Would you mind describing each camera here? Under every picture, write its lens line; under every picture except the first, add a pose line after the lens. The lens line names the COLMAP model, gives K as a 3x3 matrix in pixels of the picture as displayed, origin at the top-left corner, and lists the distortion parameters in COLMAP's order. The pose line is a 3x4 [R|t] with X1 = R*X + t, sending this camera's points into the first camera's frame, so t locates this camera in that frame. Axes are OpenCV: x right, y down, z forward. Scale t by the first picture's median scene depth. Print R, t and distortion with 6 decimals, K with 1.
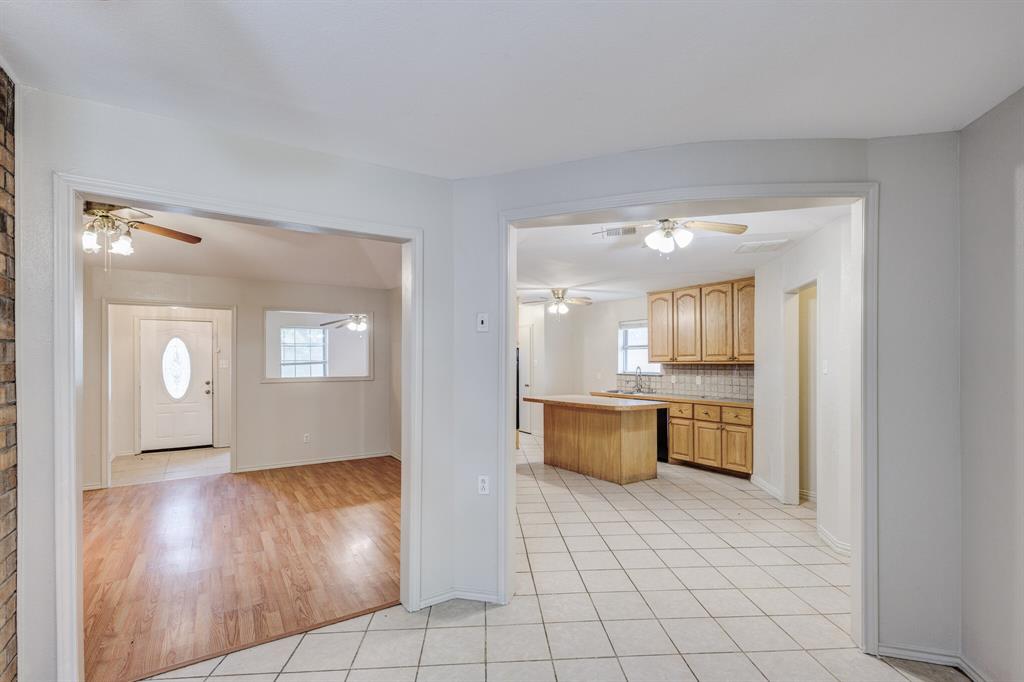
lens RADIAL K [[477.7, 0, 512.7], [0, 477.7, 360.9], [0, 0, 1]] dist [-0.000667, -0.000079]
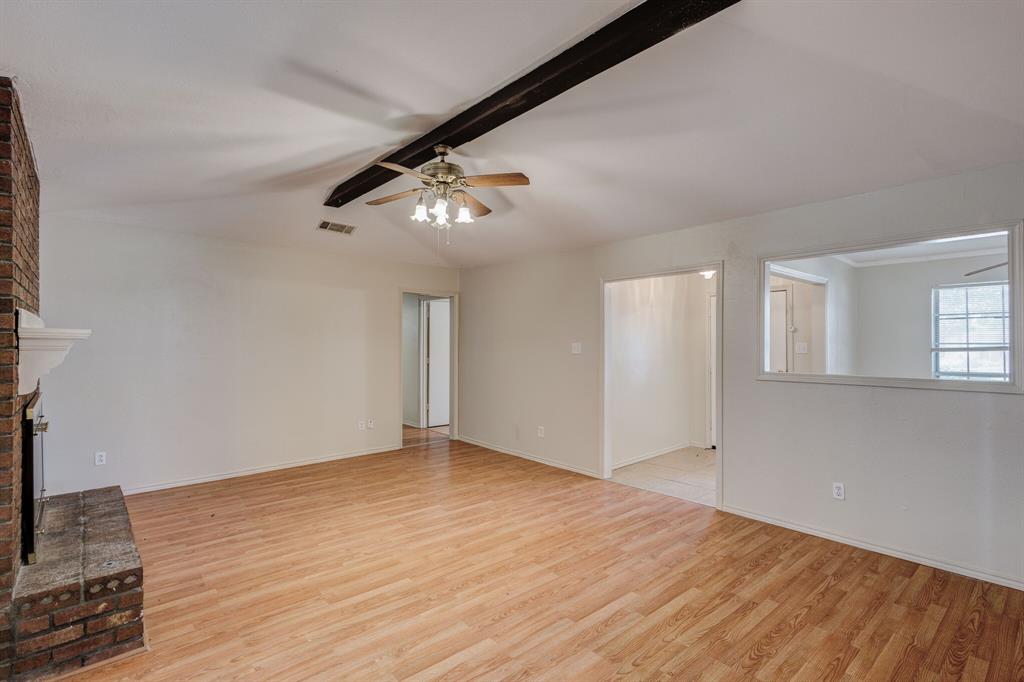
lens RADIAL K [[468.2, 0, 510.0], [0, 468.2, 336.9], [0, 0, 1]] dist [0.000190, 0.000046]
pose [[0.148545, -0.010996, -0.988844, 0.030556], [-0.000720, 0.999937, -0.011228, -0.002246], [0.988905, 0.002380, 0.148528, 0.605491]]
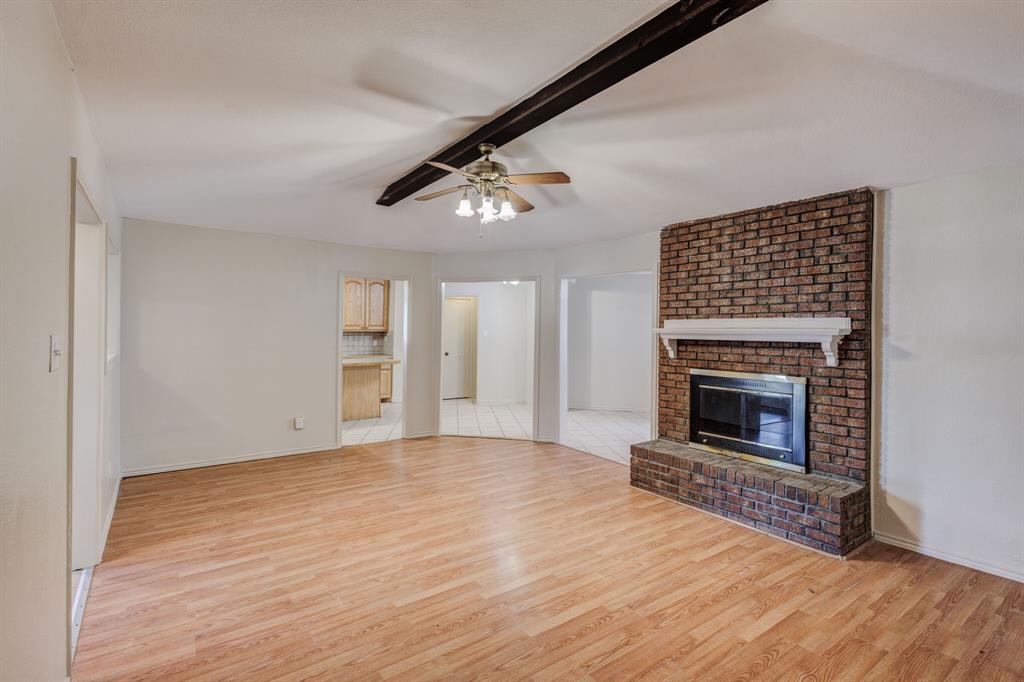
lens RADIAL K [[488.3, 0, 518.0], [0, 488.3, 329.5], [0, 0, 1]] dist [-0.000108, -0.000099]
pose [[-0.066972, -0.003303, 0.997749, -1.102985], [-0.011562, 0.999930, 0.002534, -0.009163], [-0.997688, -0.011366, -0.067006, 0.608239]]
